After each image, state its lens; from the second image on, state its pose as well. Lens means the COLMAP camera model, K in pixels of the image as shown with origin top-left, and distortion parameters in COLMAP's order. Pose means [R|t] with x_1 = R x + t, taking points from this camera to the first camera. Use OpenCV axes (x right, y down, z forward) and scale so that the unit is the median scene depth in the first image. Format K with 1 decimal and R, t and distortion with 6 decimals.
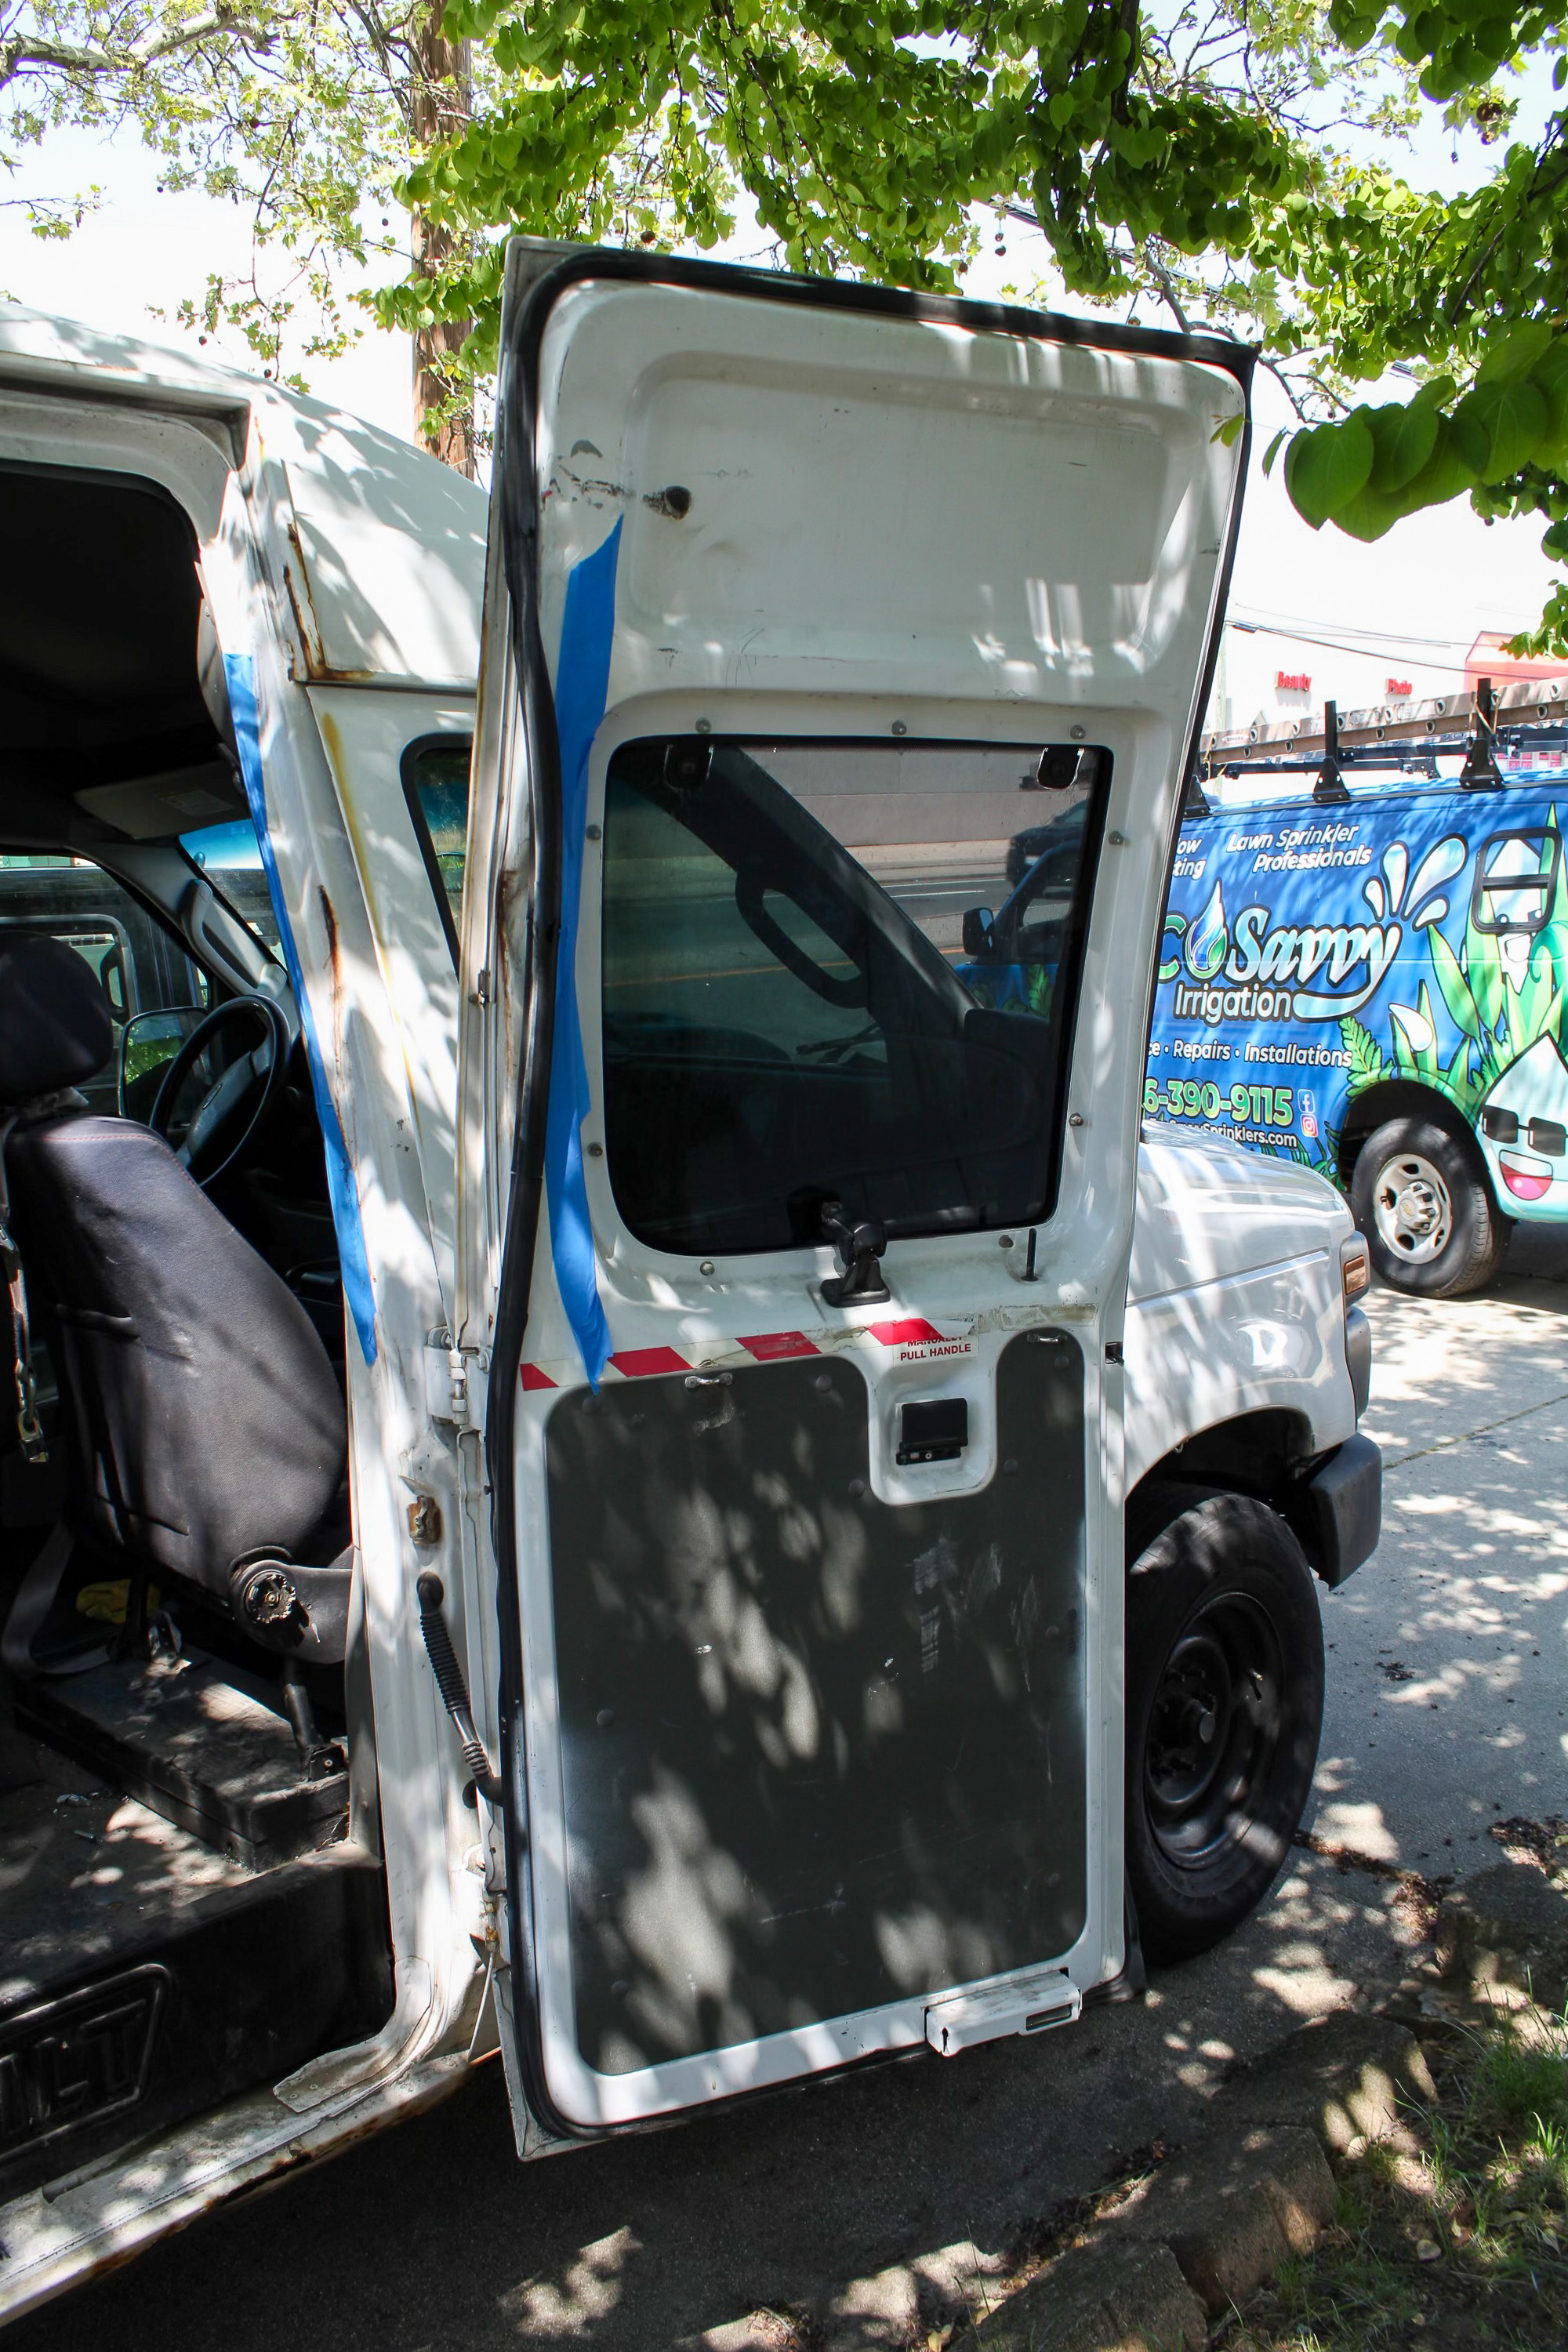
lens RADIAL K [[1977.4, 0, 746.2], [0, 1977.4, 1182.7], [0, 0, 1]] dist [-0.164117, 0.153556]
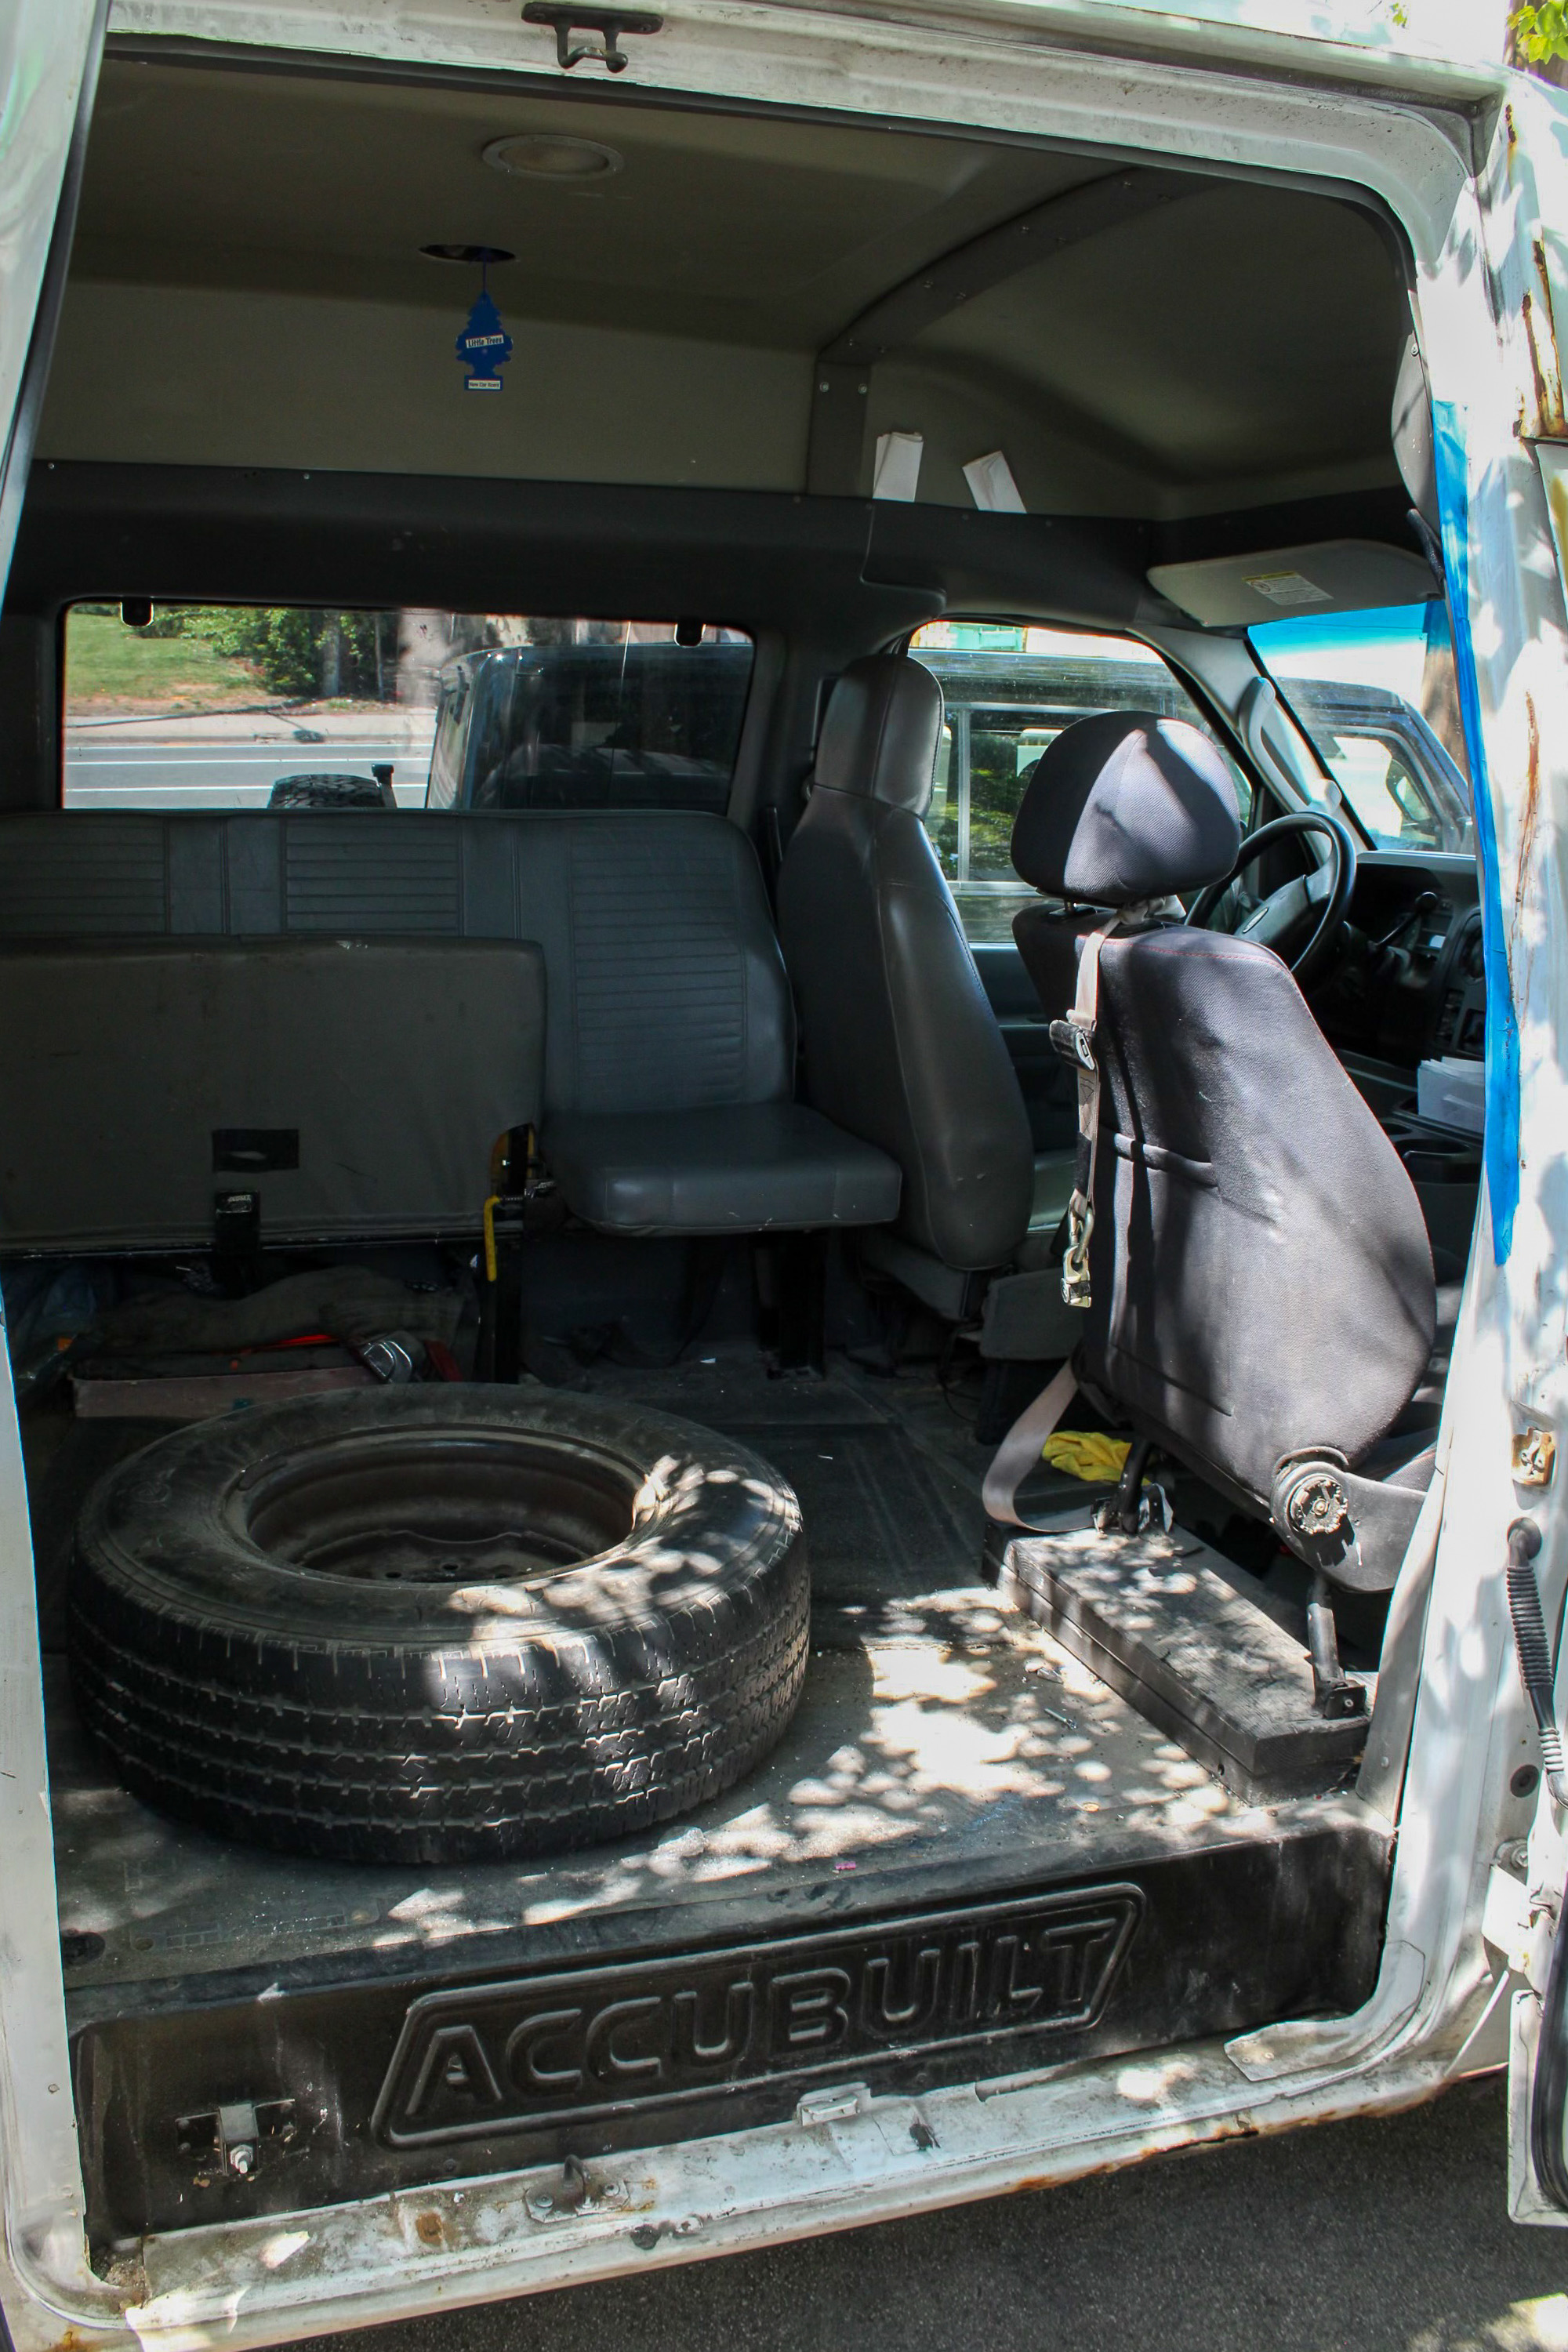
lens RADIAL K [[2102.3, 0, 784.0], [0, 2102.3, 1176.0], [0, 0, 1]] dist [-0.164548, 0.157830]
pose [[0.899252, 0.155621, -0.408812, -0.106037], [-0.124855, 0.987012, 0.101085, 0.003920], [0.419233, -0.039859, 0.907003, 0.066582]]
